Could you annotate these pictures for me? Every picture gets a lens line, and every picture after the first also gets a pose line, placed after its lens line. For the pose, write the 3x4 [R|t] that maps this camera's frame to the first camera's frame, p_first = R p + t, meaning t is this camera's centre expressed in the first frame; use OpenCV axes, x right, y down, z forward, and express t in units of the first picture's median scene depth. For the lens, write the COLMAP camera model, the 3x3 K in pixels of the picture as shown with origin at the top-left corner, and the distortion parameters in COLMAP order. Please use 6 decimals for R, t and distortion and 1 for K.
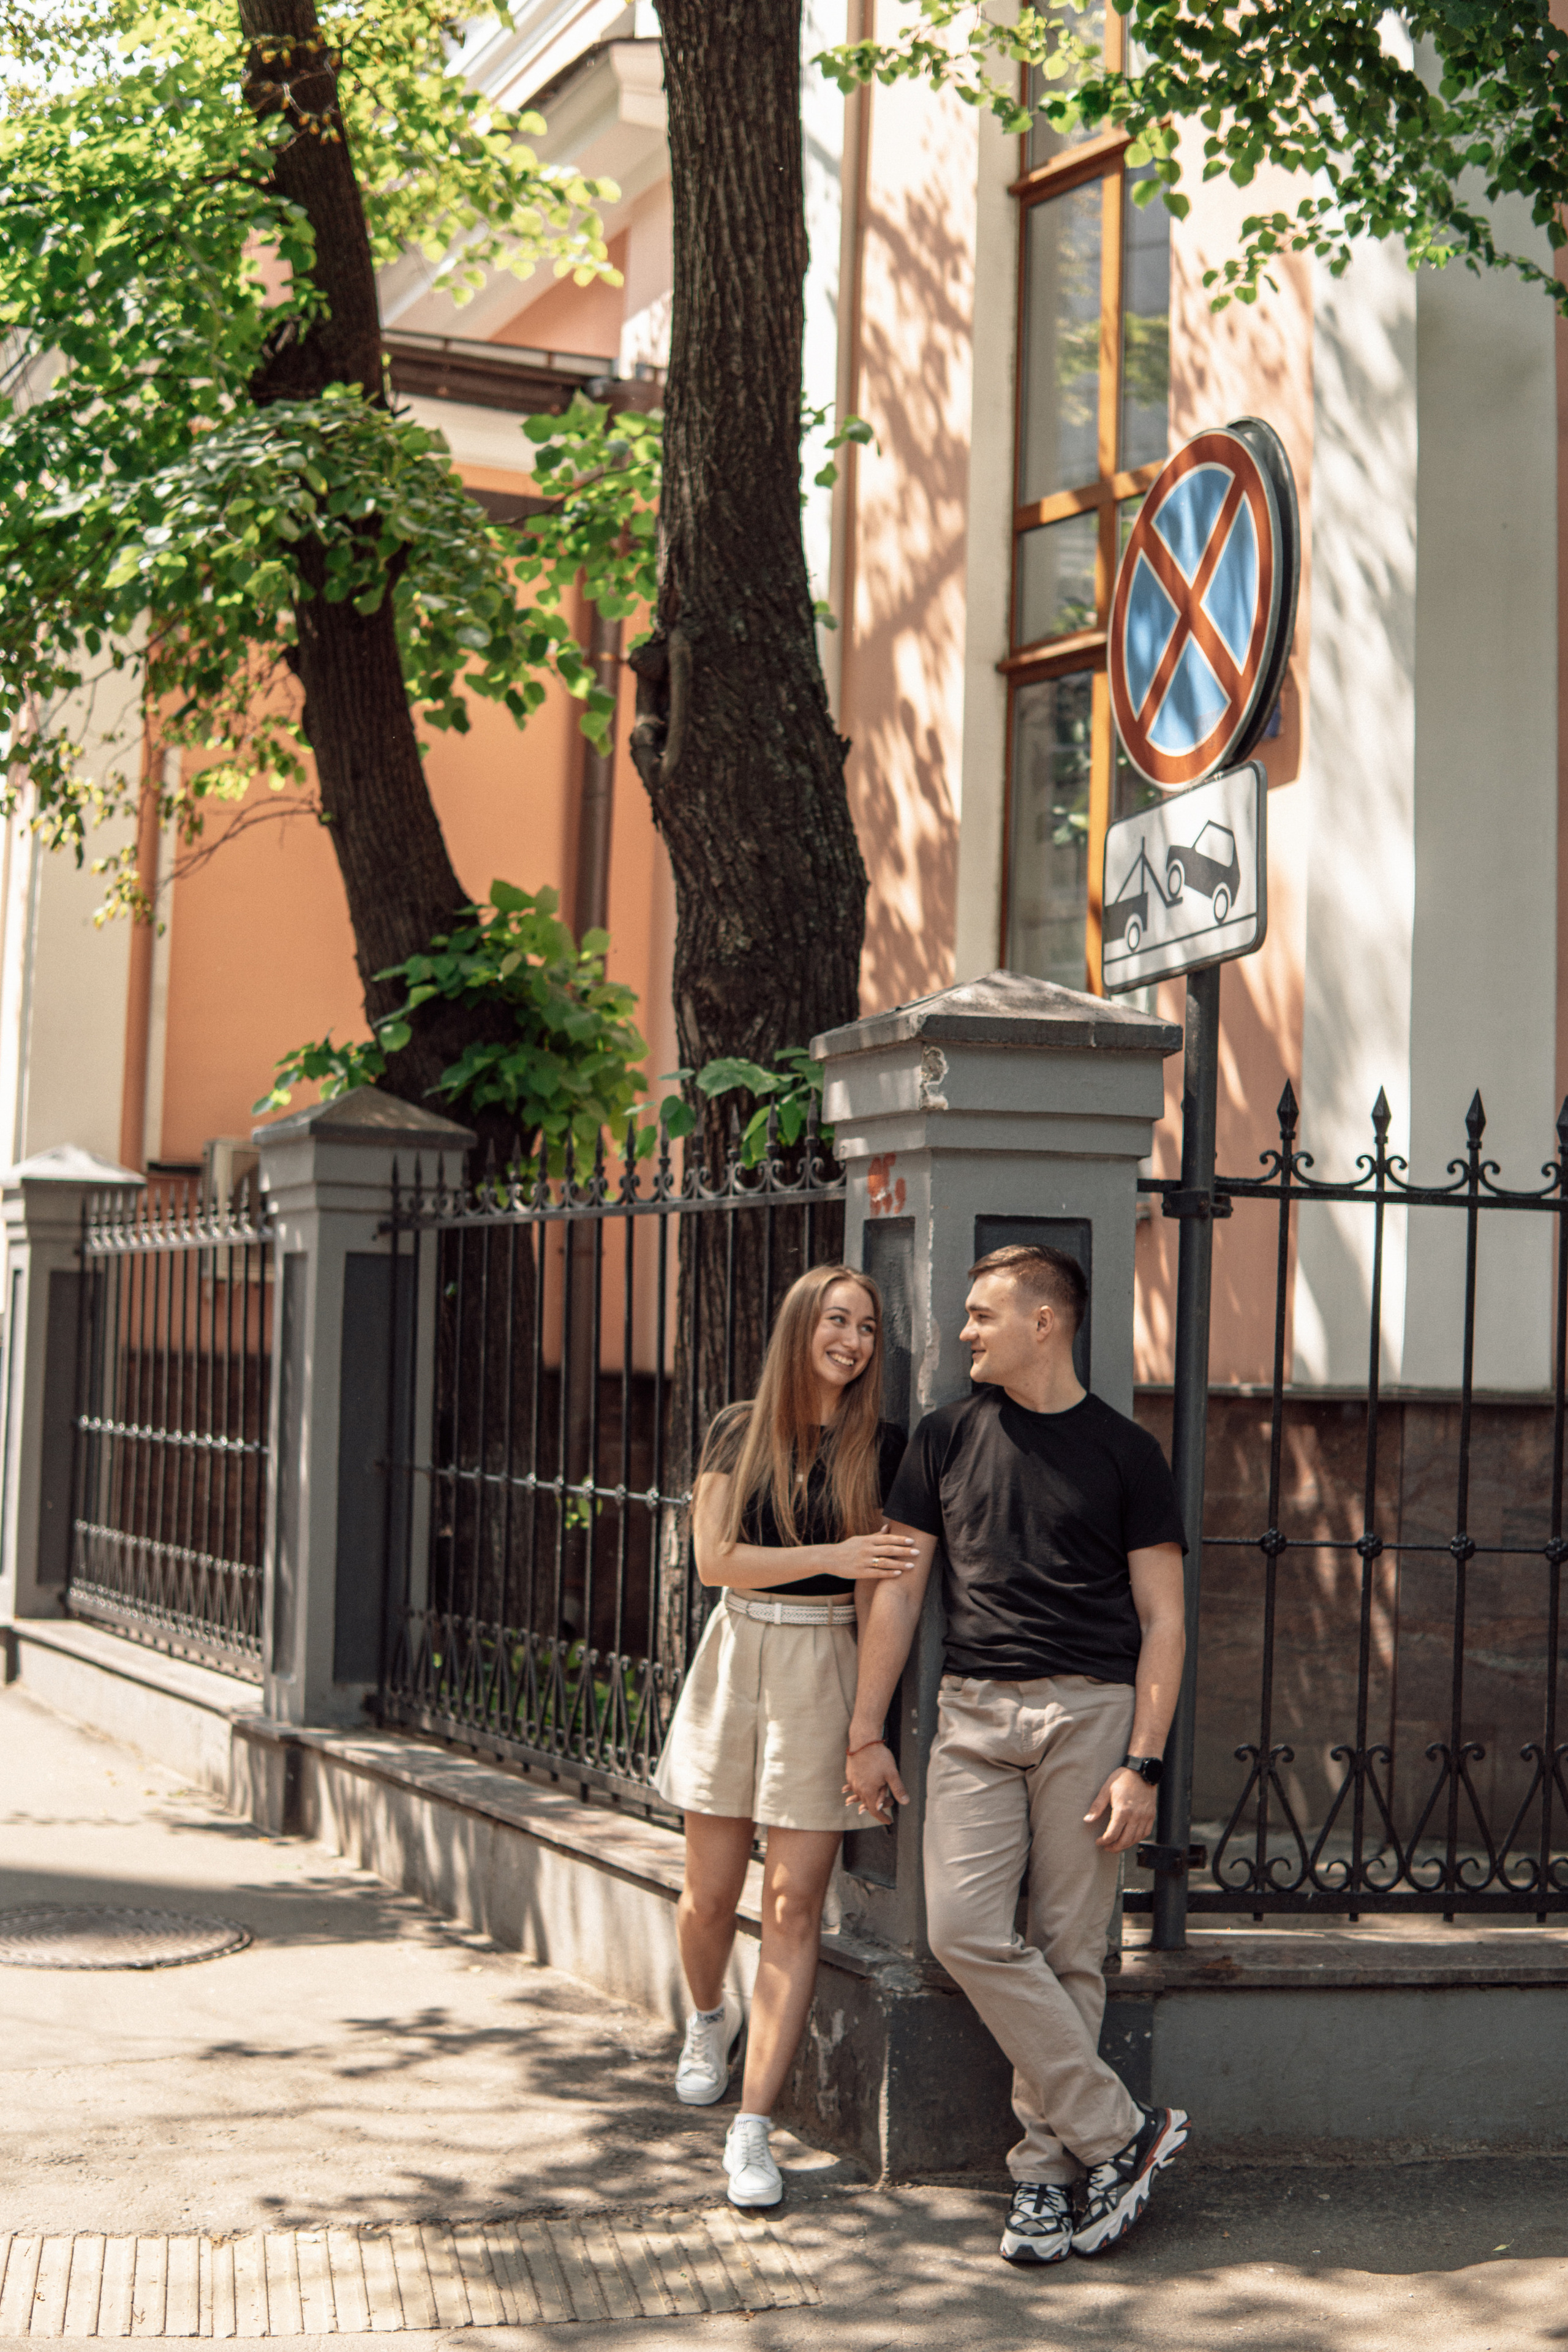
lens RADIAL K [[3153.2, 0, 776.2], [0, 3153.2, 1159.0], [0, 0, 1]] dist [-0.202892, 0.000000]
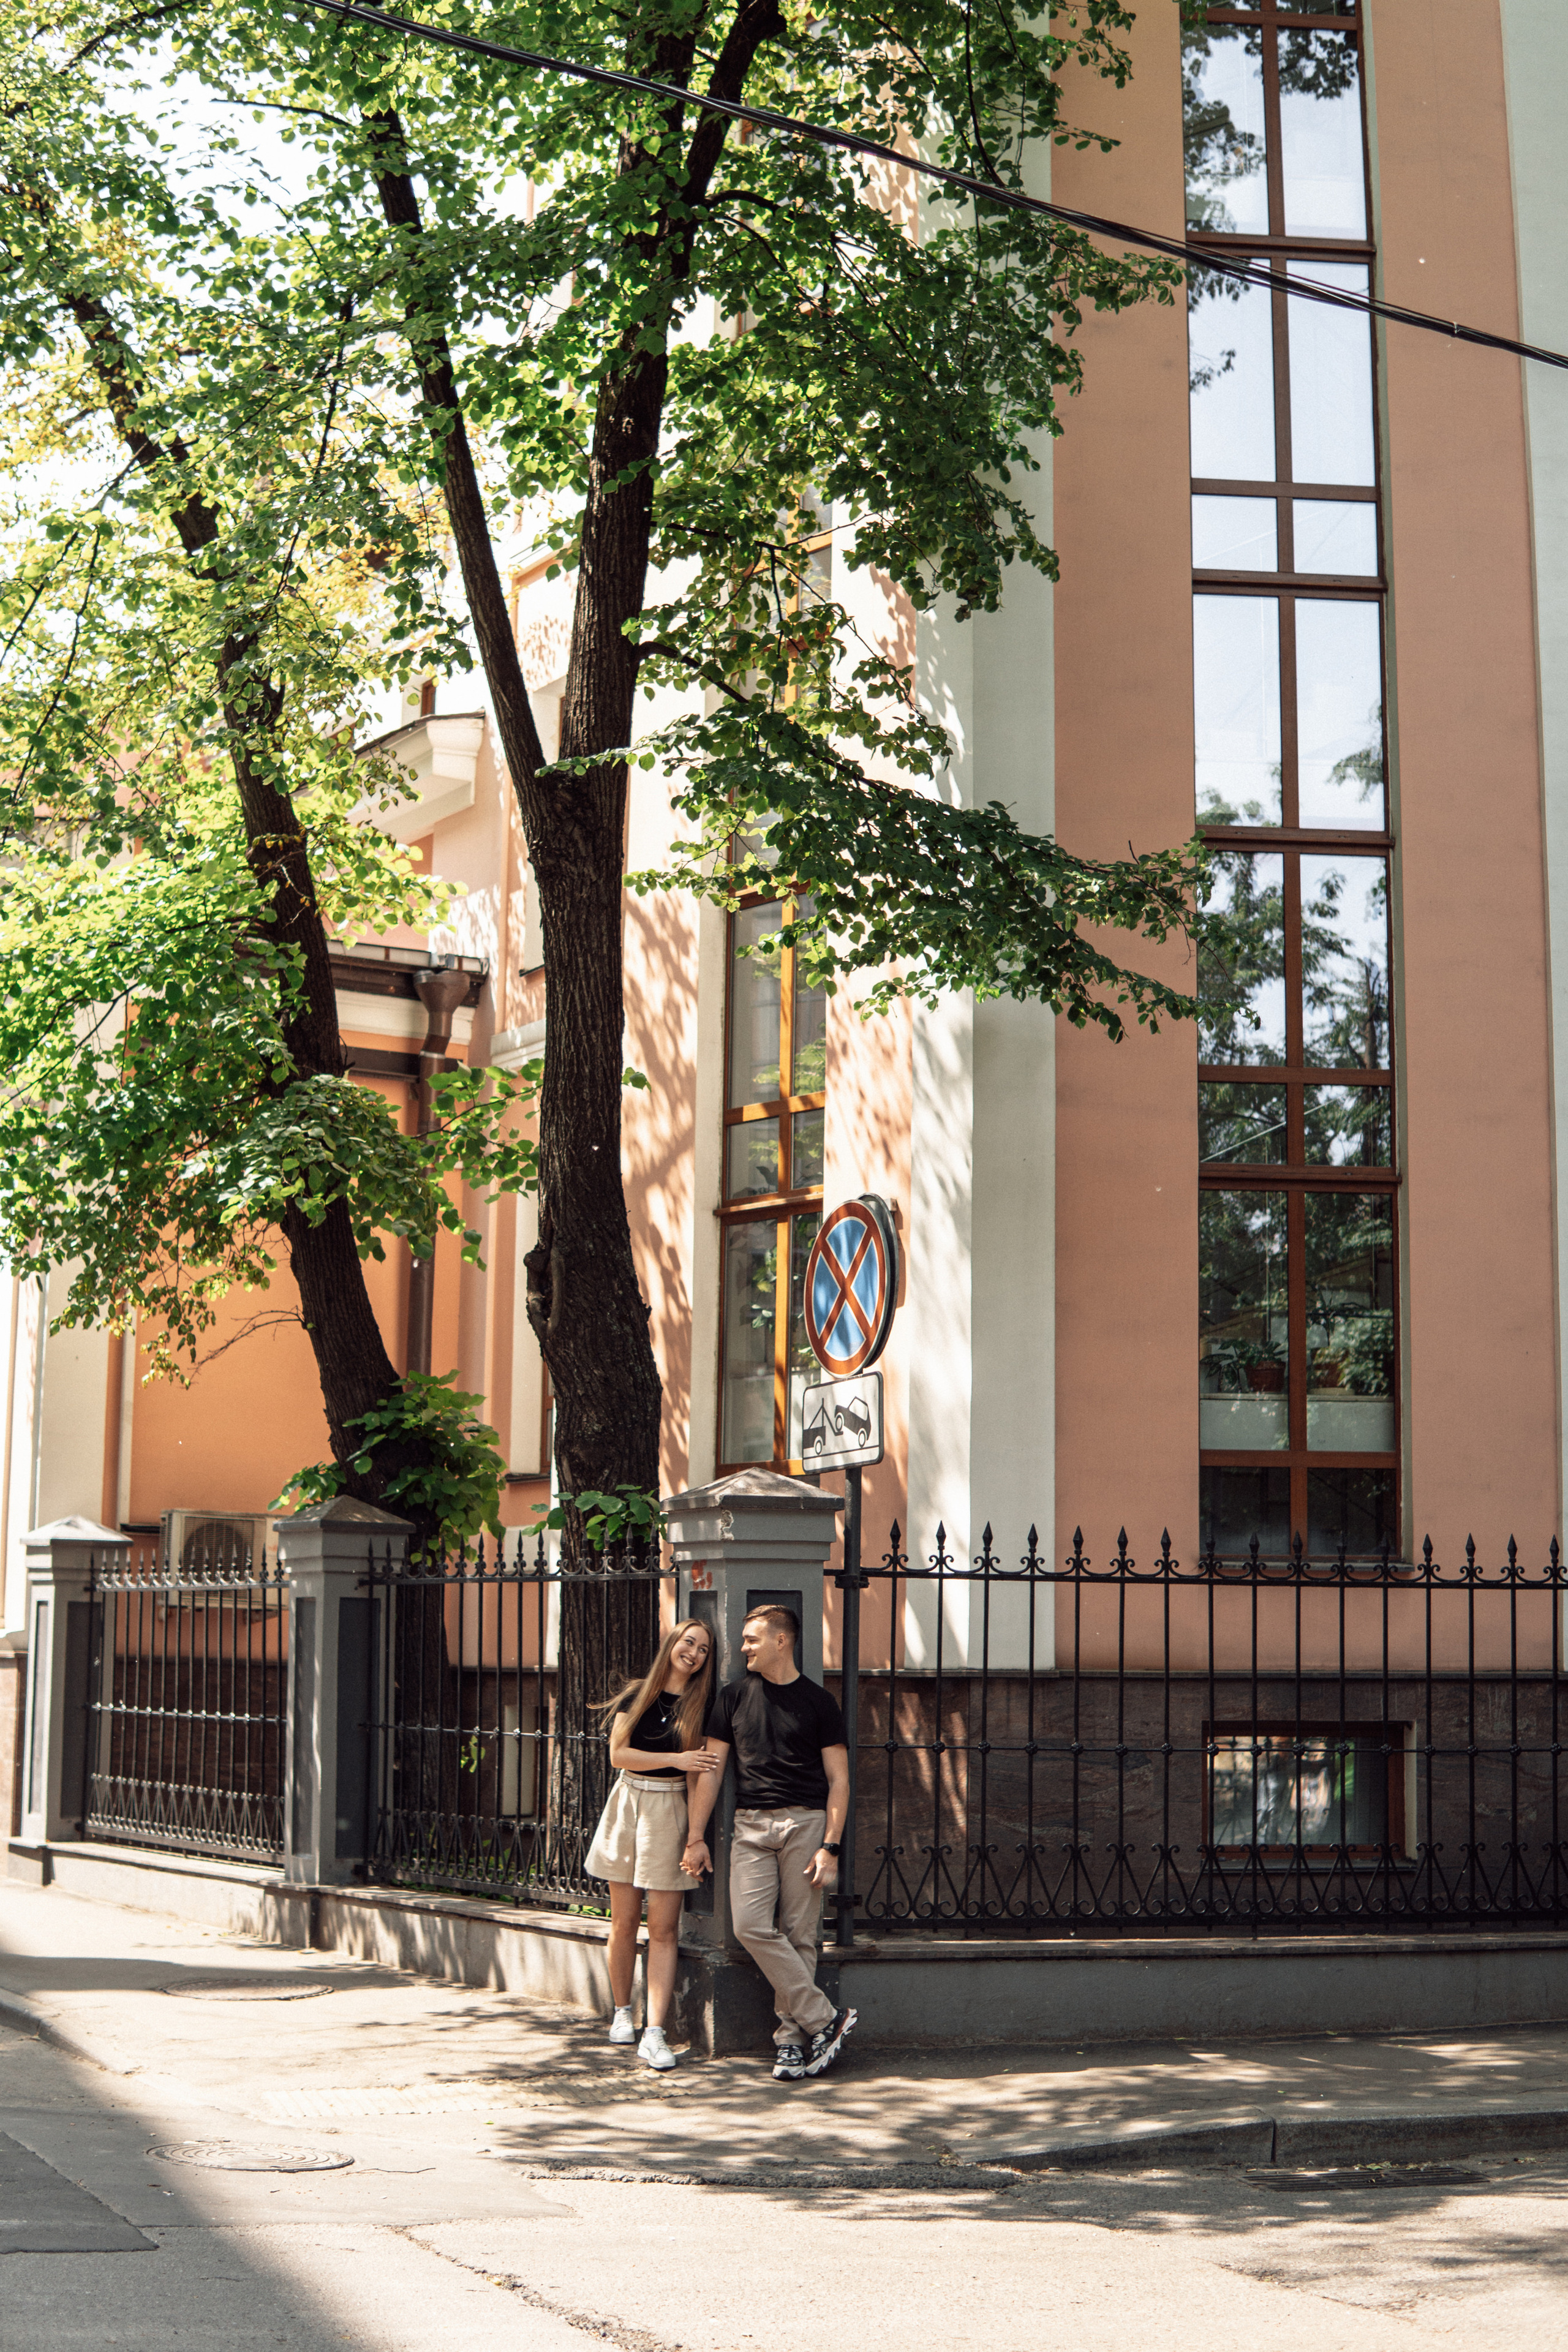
lens RADIAL K [[3153.2, 0, 791.6], [0, 3153.2, 1176.5], [0, 0, 1]] dist [-0.202892, 0.000000]
pose [[0.992521, -0.000880, 0.122068, -0.116534], [0.011258, 0.996372, -0.084352, -0.057405], [-0.121551, 0.085095, 0.988931, -0.786526]]
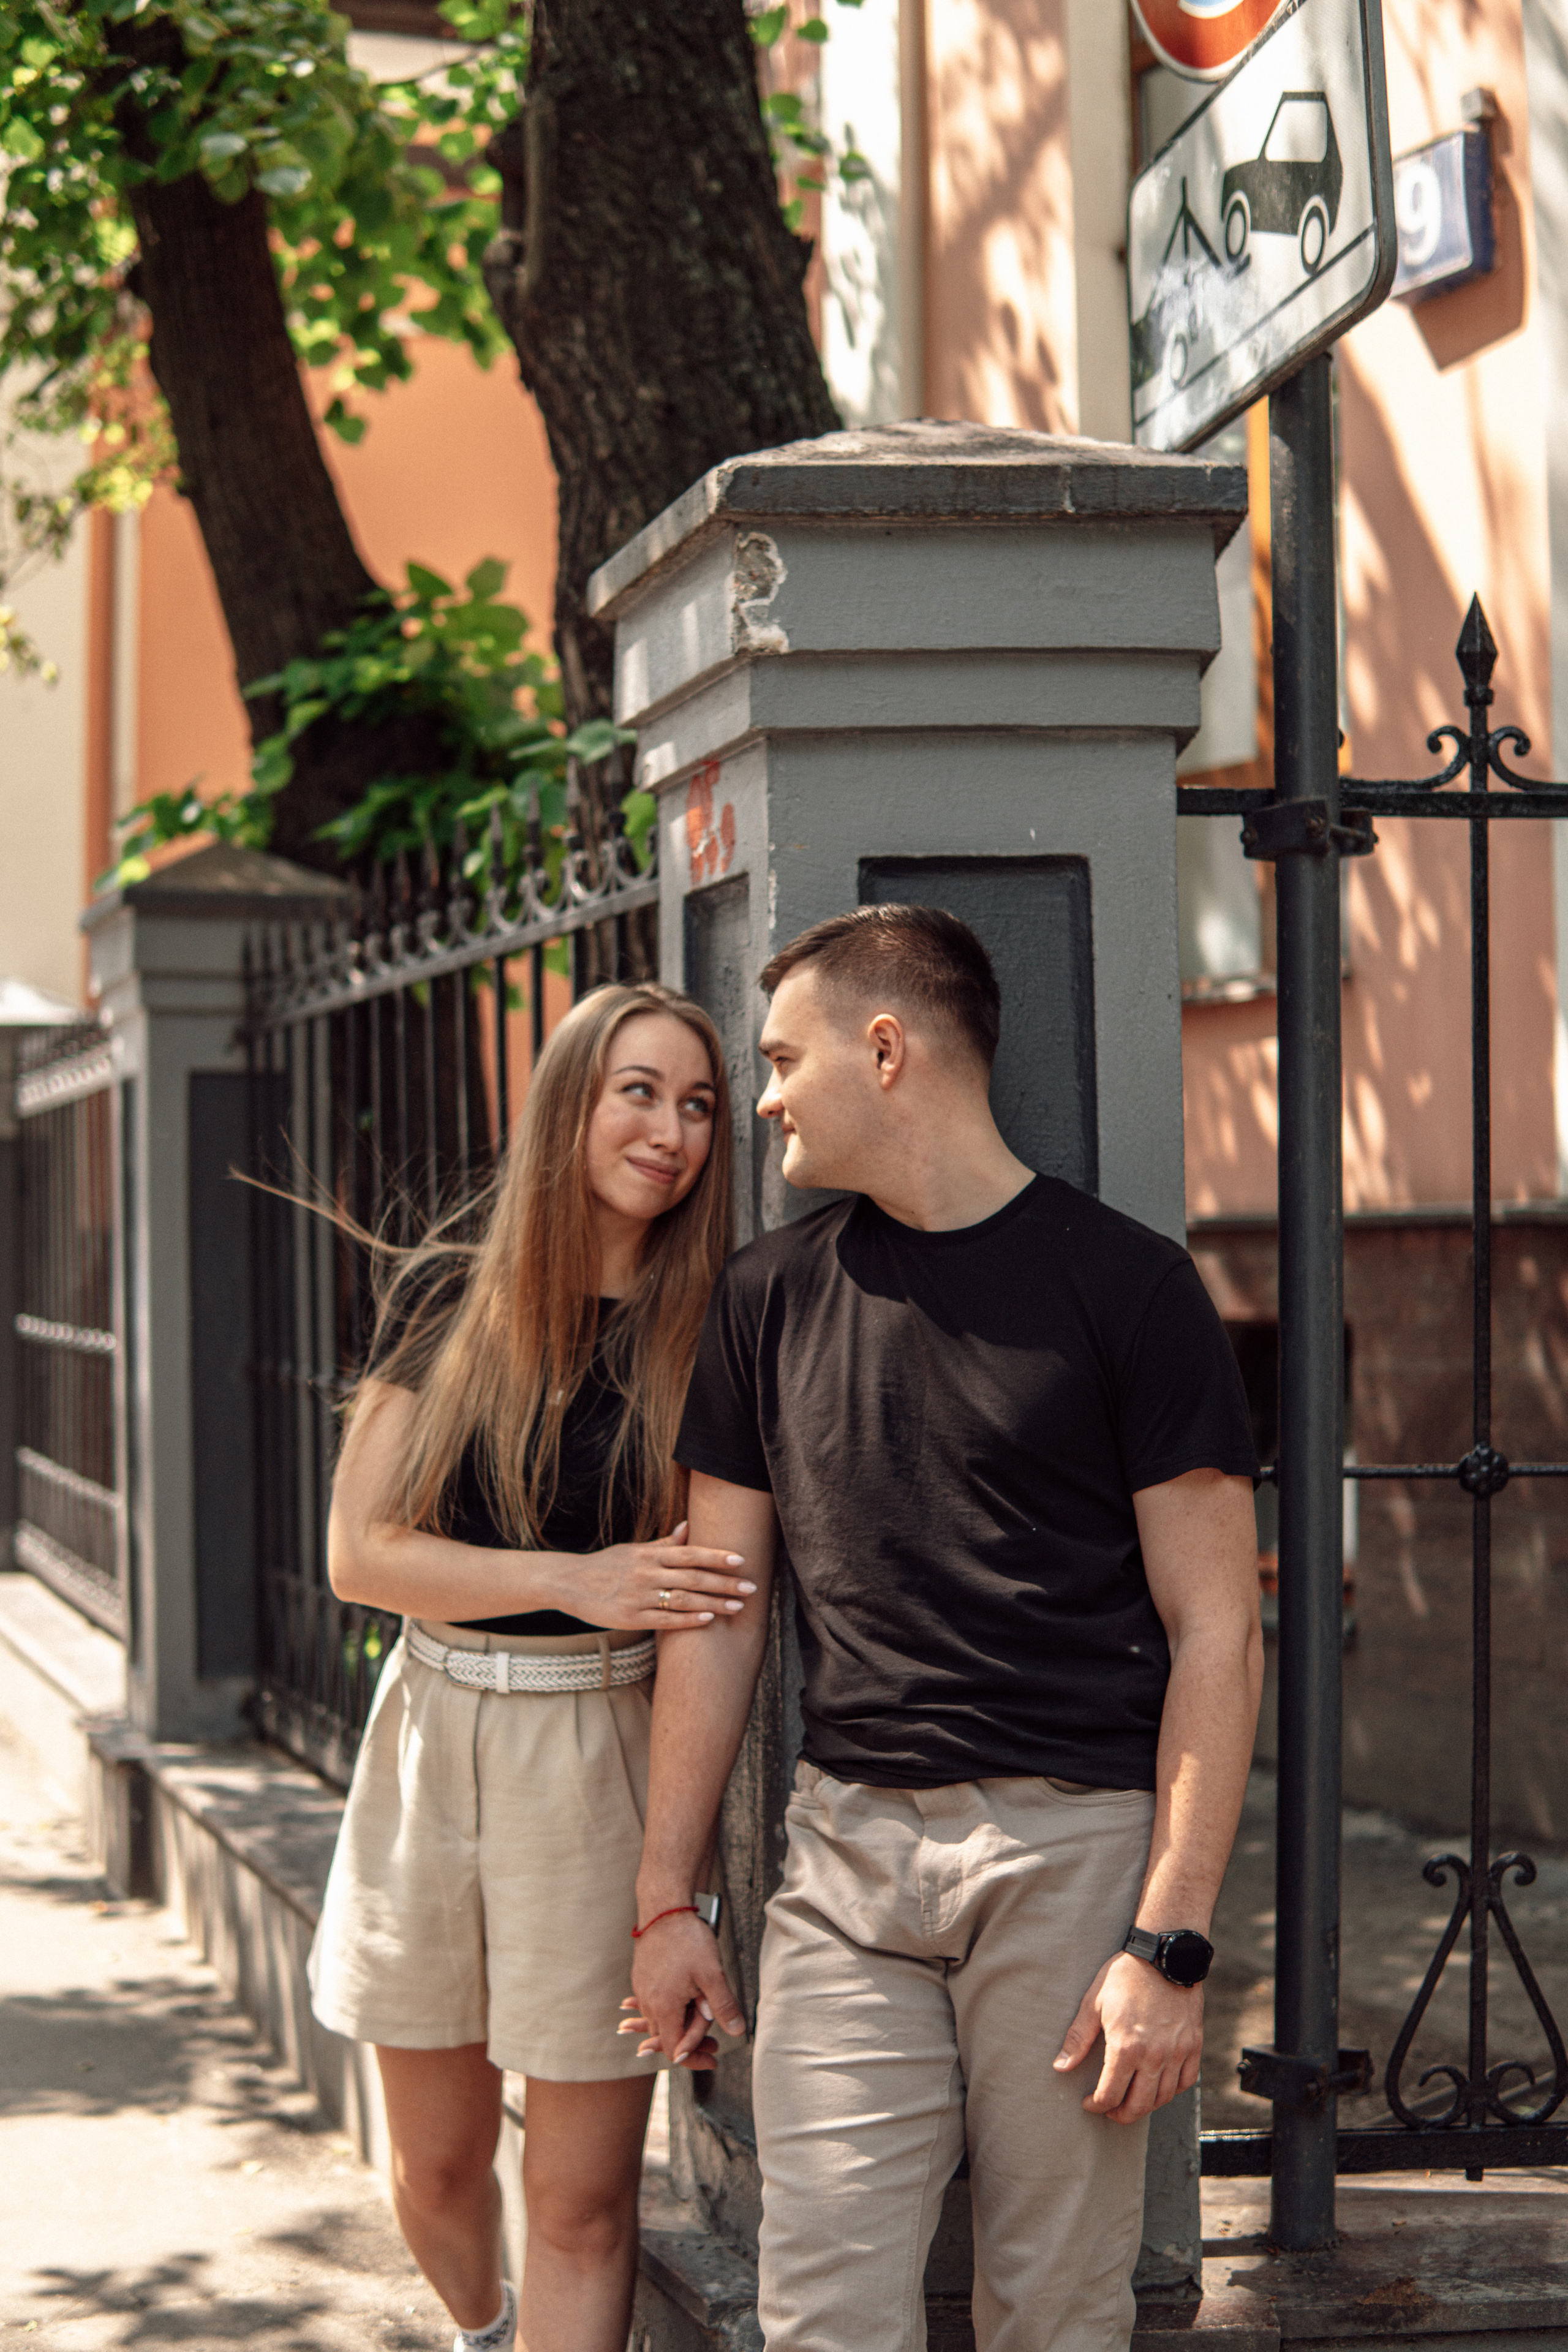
lens RADIAL K [[3153.2, 0, 777.1], [0, 3153.2, 1184.8], [0, 0, 1]] dist [-0.202892, 0.000000]
pose [[0.993964, -0.044430, -0.100303, 0.074437], [0.048917, 0.997888, 0.042729, 0.036569], [0.098193, -0.047378, 0.994039, 0.363223]]
